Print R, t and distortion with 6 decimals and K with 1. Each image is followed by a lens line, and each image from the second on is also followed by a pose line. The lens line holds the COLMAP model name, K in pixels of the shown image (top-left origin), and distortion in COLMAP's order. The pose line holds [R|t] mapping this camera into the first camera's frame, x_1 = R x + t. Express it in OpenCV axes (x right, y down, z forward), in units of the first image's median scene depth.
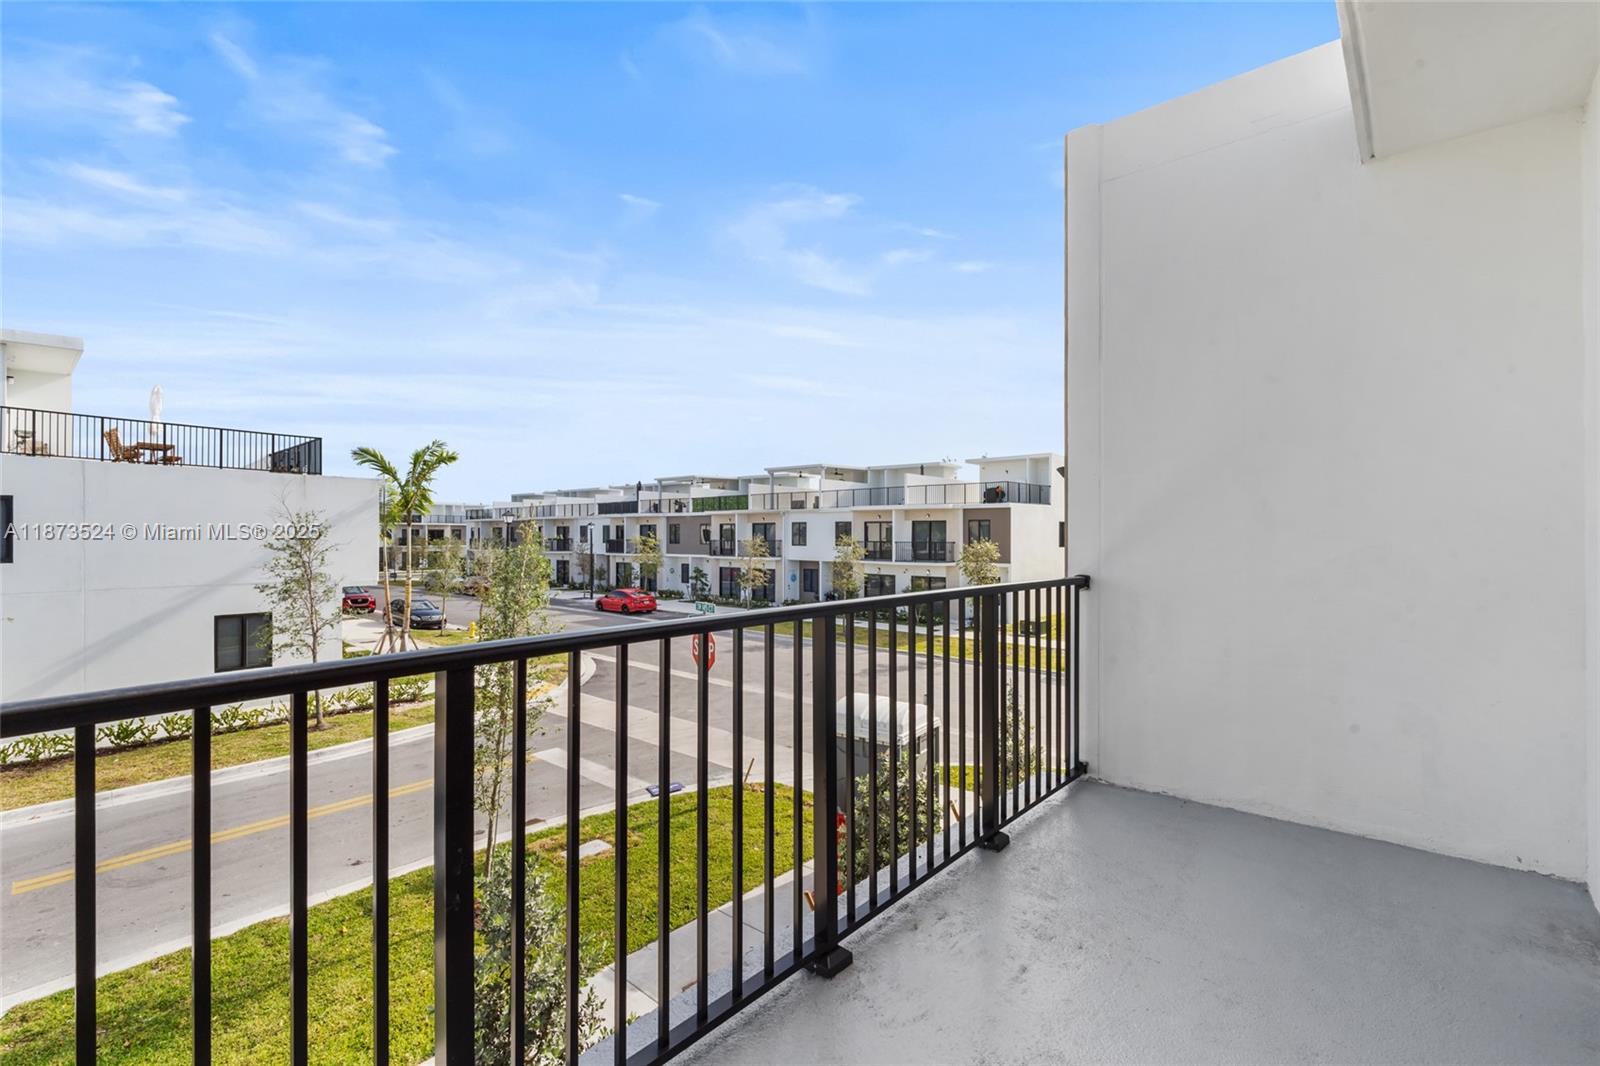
lens RADIAL K [[717.9, 0, 807.5], [0, 717.9, 527.5], [0, 0, 1]] dist [0.003585, -0.000457]
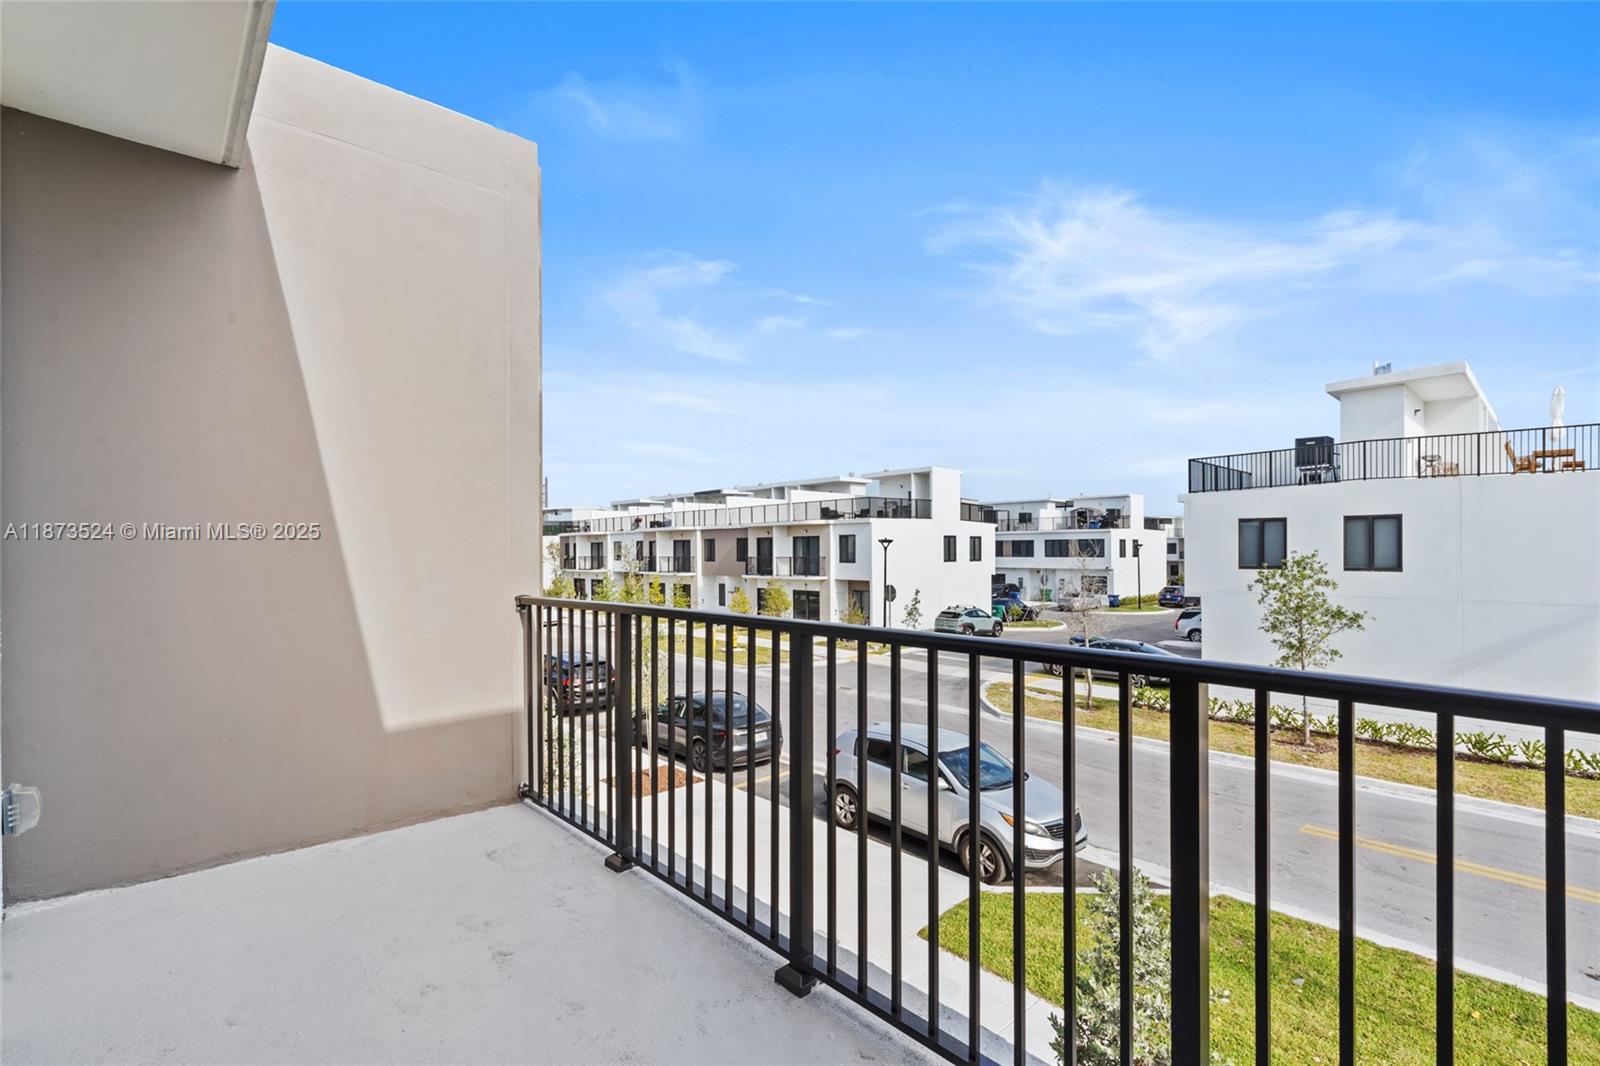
lens RADIAL K [[717.9, 0, 807.5], [0, 717.9, 546.8], [0, 0, 1]] dist [0.003585, -0.000457]
pose [[-0.099328, -0.000430, -0.995055, 0.161338], [0.009821, 0.999951, -0.001413, 0.000601], [0.995006, -0.009913, -0.099319, 0.176101]]
